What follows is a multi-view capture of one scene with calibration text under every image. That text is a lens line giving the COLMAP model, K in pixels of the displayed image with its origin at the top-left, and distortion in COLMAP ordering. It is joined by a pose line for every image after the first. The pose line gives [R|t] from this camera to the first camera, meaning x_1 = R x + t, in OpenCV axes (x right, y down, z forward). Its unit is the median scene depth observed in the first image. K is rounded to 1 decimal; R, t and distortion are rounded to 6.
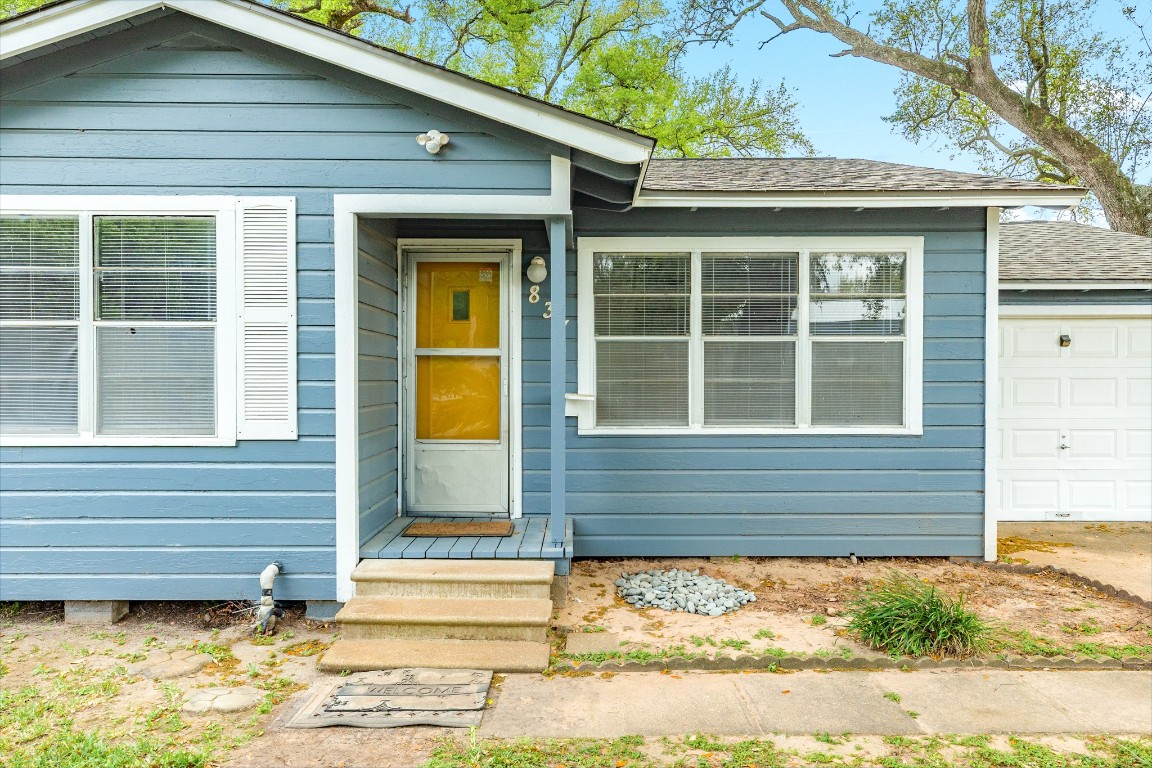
lens RADIAL K [[777.9, 0, 576.0], [0, 777.9, 384.0], [0, 0, 1]] dist [0.010059, 0.003574]
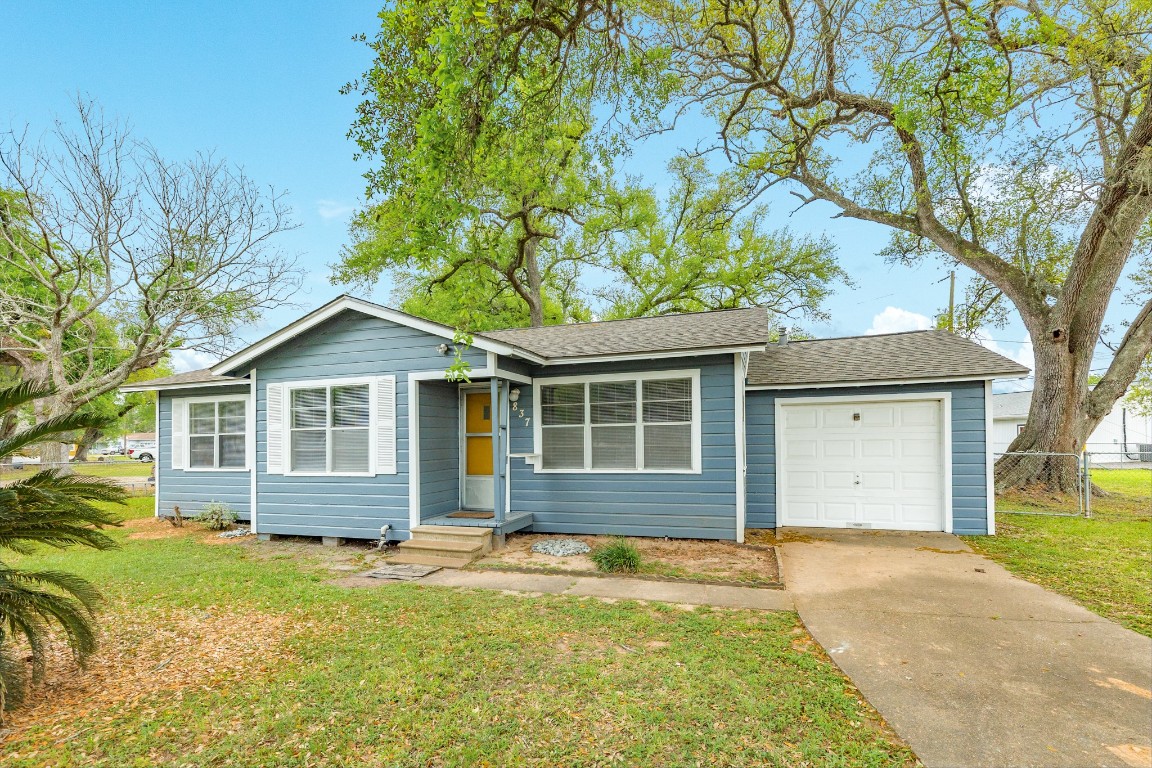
lens RADIAL K [[554.1, 0, 582.6], [0, 554.1, 417.2], [0, 0, 1]] dist [0.003741, -0.000017]
pose [[0.943234, -0.029184, -0.330843, 0.766729], [0.015145, 0.998875, -0.044934, -0.018608], [0.331782, 0.037372, 0.942615, -0.446920]]
